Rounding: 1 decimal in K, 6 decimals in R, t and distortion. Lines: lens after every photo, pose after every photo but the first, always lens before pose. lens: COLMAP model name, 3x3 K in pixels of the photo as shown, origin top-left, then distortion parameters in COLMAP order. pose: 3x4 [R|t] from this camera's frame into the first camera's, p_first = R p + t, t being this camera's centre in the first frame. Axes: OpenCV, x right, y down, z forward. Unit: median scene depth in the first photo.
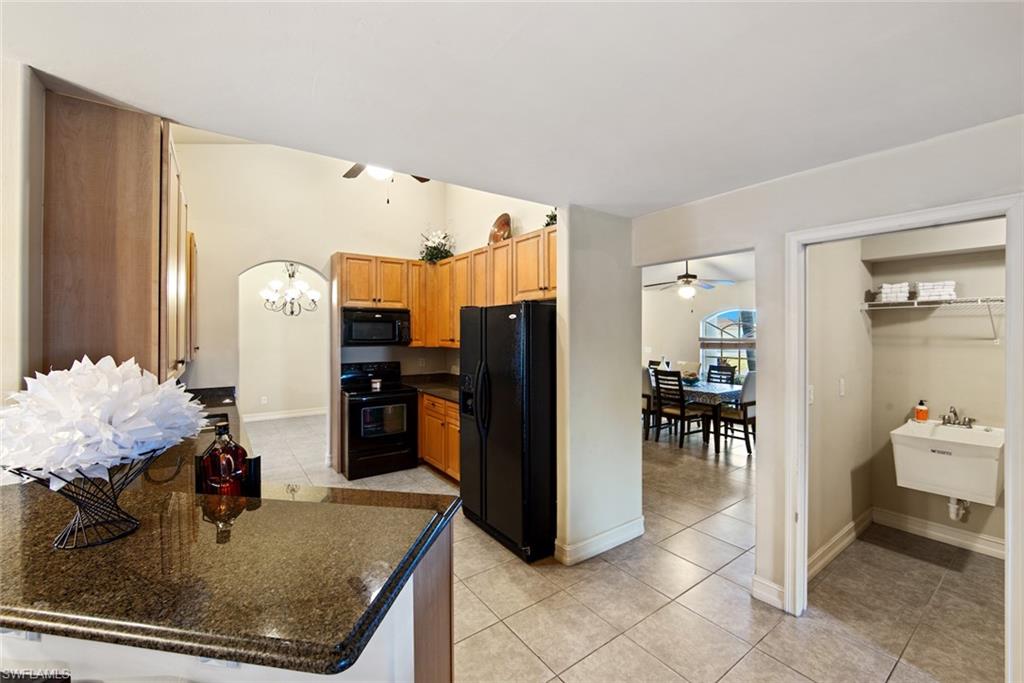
lens RADIAL K [[418.2, 0, 516.4], [0, 418.2, 330.9], [0, 0, 1]] dist [-0.011675, 0.000376]
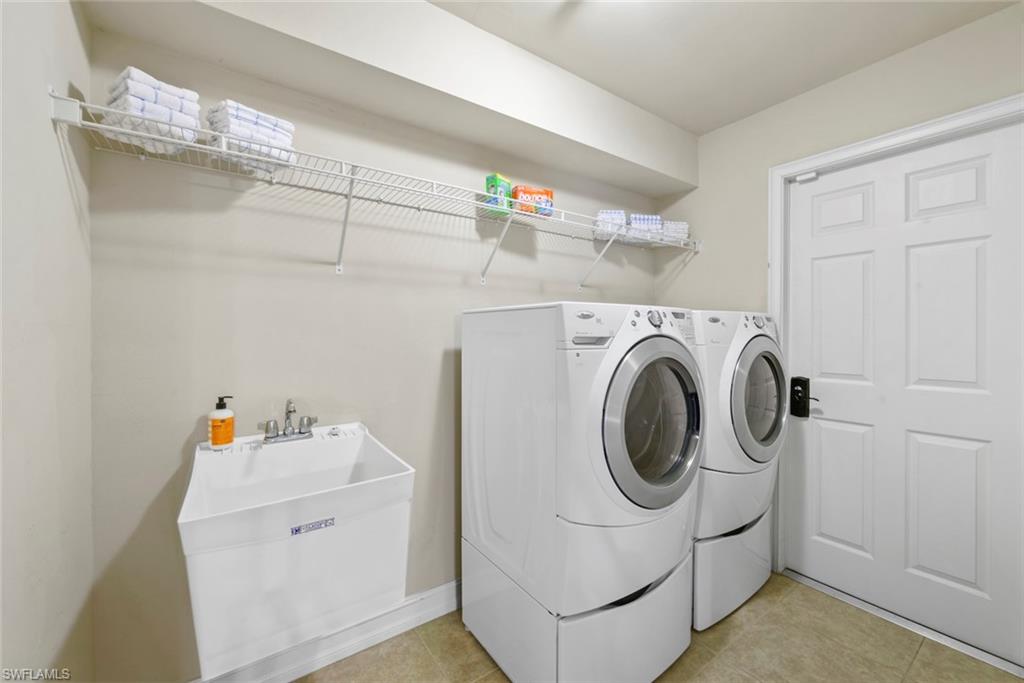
lens RADIAL K [[408.2, 0, 513.3], [0, 408.2, 333.9], [0, 0, 1]] dist [-0.009982, 0.000118]
pose [[0.014414, -0.005126, 0.999883, 0.409226], [-0.002044, 0.999985, 0.005156, 0.072501], [-0.999894, -0.002118, 0.014403, 0.499732]]
